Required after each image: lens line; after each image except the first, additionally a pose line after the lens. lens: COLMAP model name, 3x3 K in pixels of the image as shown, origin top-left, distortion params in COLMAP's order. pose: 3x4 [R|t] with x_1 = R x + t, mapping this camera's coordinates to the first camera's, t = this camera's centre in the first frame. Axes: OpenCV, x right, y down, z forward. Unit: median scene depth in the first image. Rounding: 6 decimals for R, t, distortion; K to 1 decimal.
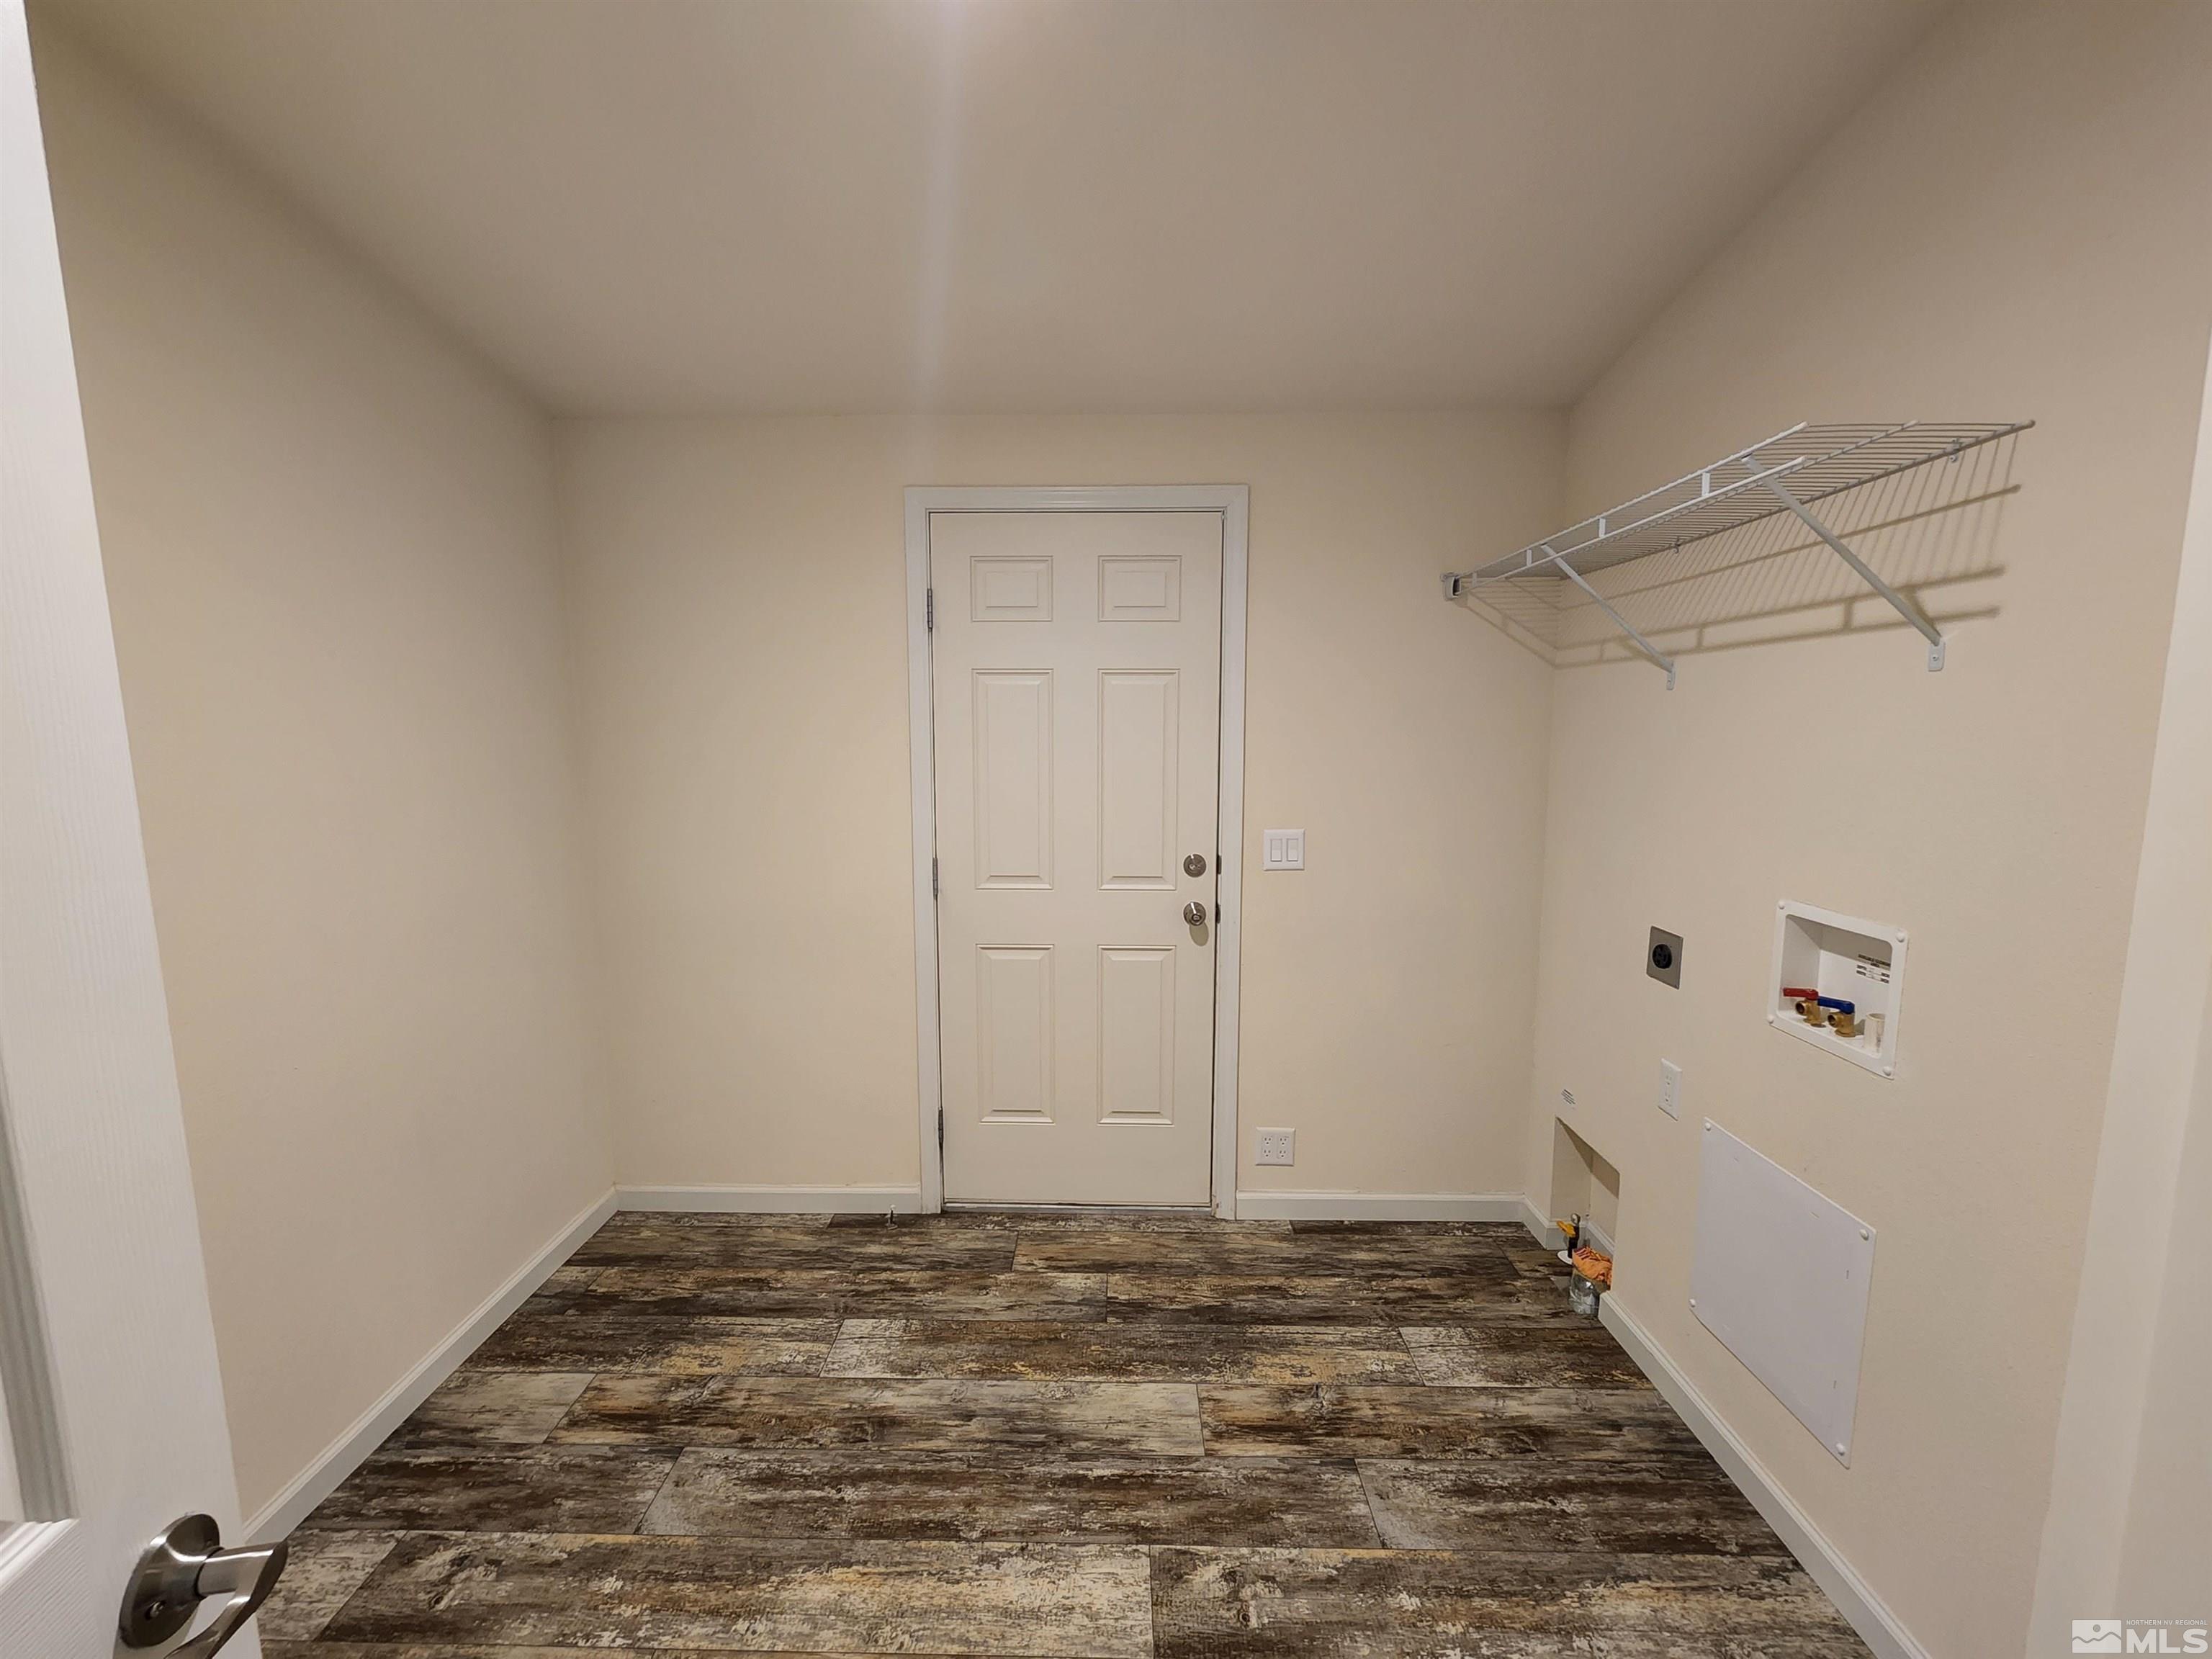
lens RADIAL K [[911.2, 0, 1090.2], [0, 911.2, 829.7], [0, 0, 1]] dist [0.001942, -0.000830]
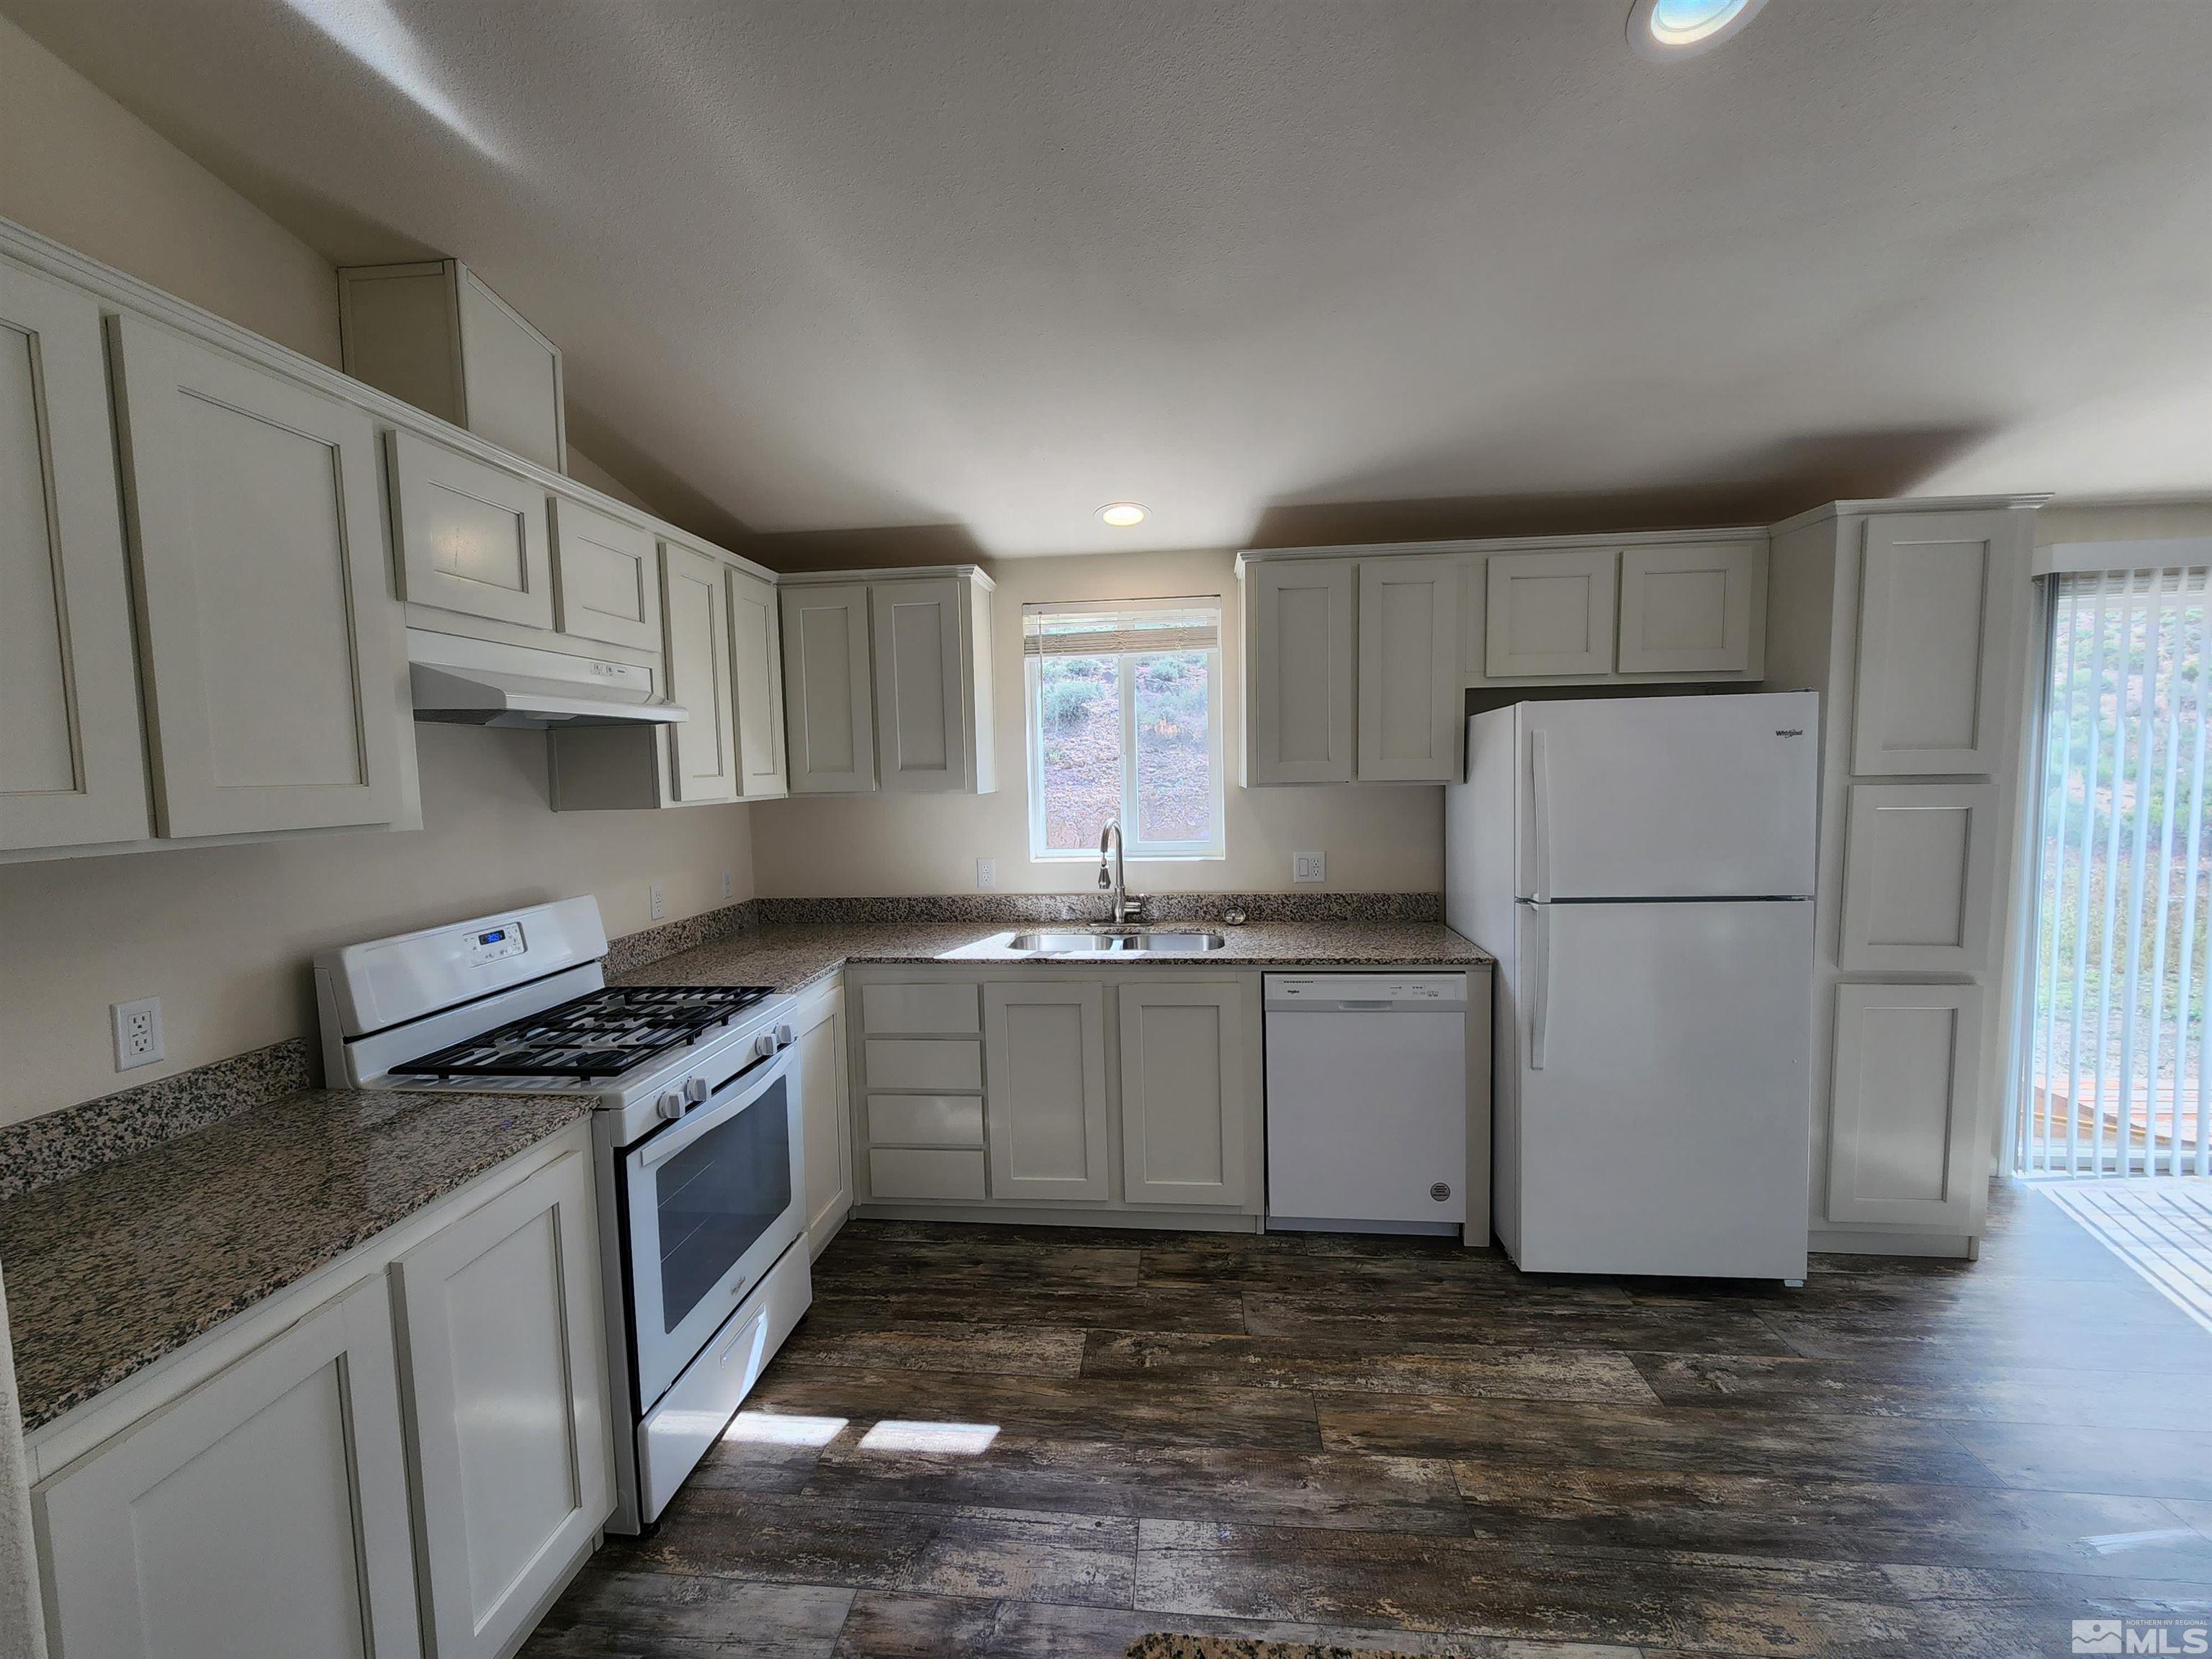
lens RADIAL K [[911.2, 0, 1093.0], [0, 911.2, 834.4], [0, 0, 1]] dist [0.001942, -0.000830]
pose [[0.996362, -0.013378, -0.084161, 0.188569], [0.009902, 0.999086, -0.041584, 0.035307], [0.084641, 0.040600, 0.995584, -0.465902]]
